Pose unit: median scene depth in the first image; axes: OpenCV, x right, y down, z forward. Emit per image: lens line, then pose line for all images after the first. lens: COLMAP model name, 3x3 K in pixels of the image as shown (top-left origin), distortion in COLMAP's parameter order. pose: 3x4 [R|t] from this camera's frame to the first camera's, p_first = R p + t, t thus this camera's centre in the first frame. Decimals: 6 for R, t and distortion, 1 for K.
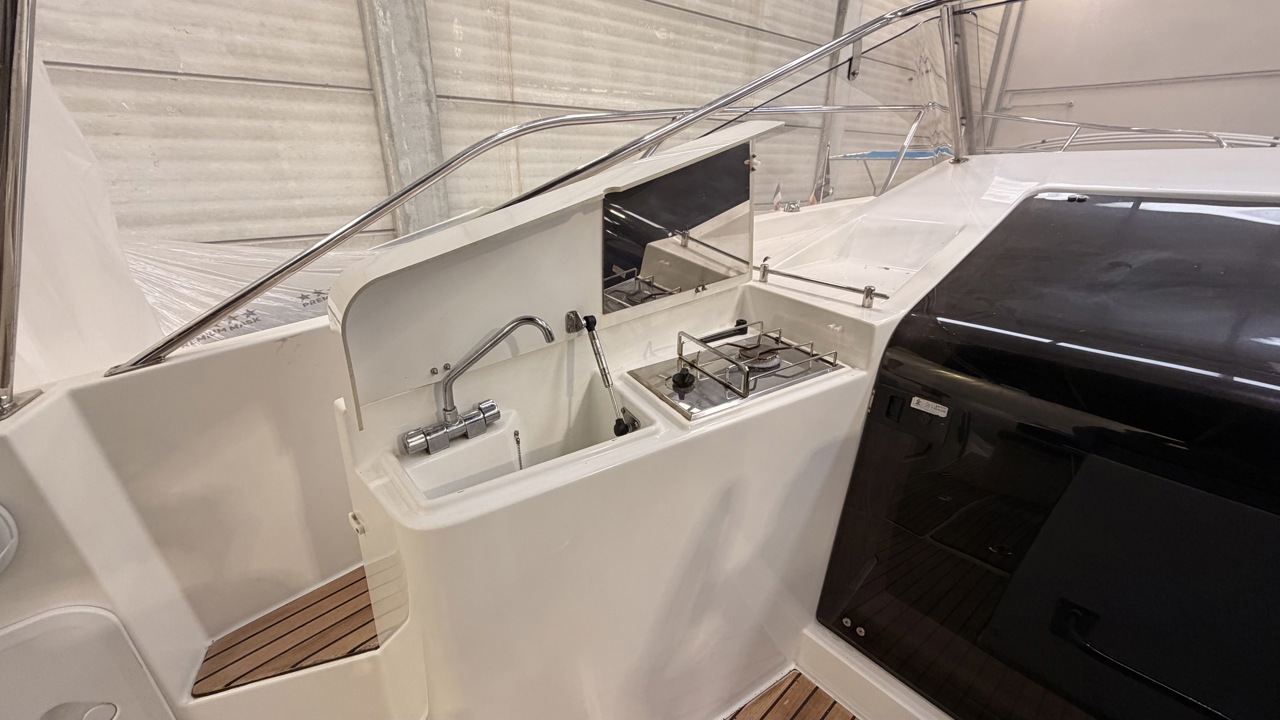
lens RADIAL K [[509.3, 0, 636.4], [0, 509.3, 359.7], [0, 0, 1]] dist [-0.000822, 0.000058]
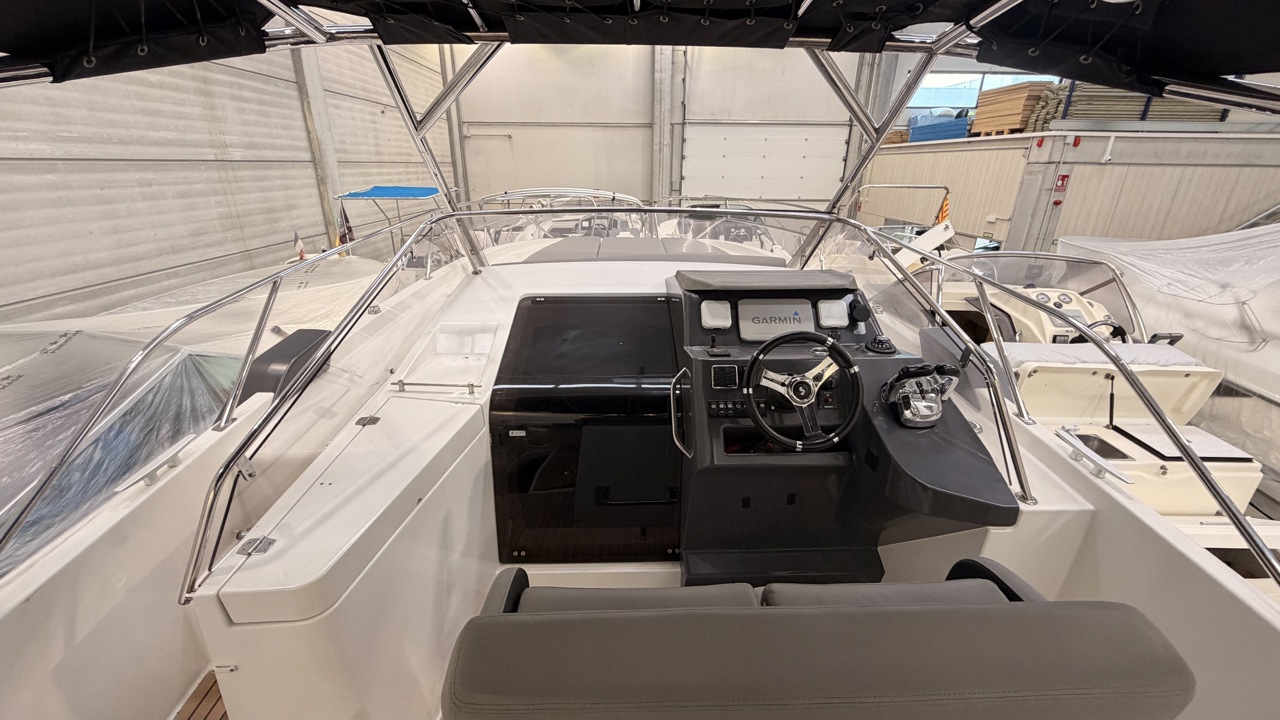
lens RADIAL K [[509.3, 0, 635.6], [0, 509.3, 360.4], [0, 0, 1]] dist [-0.000822, 0.000058]
pose [[0.639469, -0.283544, 0.714620, -0.154466], [0.283292, 0.951005, 0.123836, -0.092915], [-0.714721, 0.123257, 0.688464, -0.242159]]
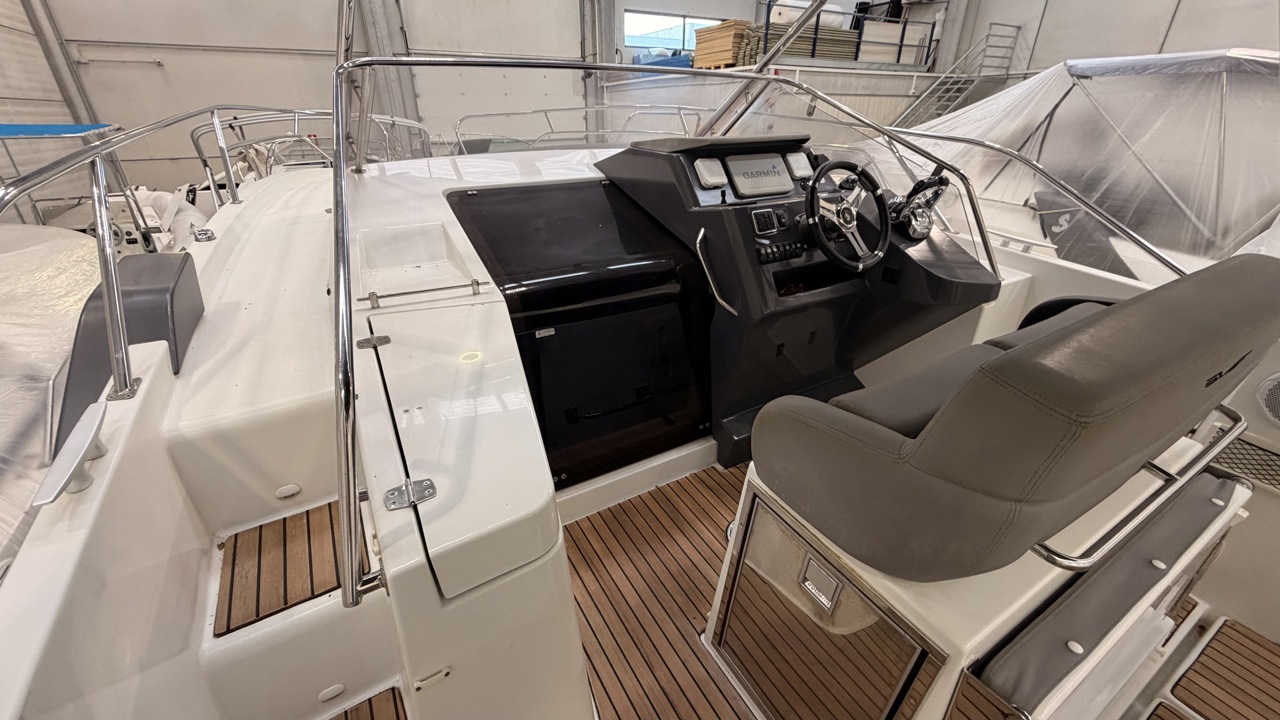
lens RADIAL K [[509.3, 0, 637.5], [0, 509.3, 360.2], [0, 0, 1]] dist [-0.000822, 0.000058]
pose [[0.186242, -0.438363, 0.879291, -0.272373], [0.369063, 0.860623, 0.350885, -0.093818], [-0.910553, 0.259164, 0.322068, 0.057500]]
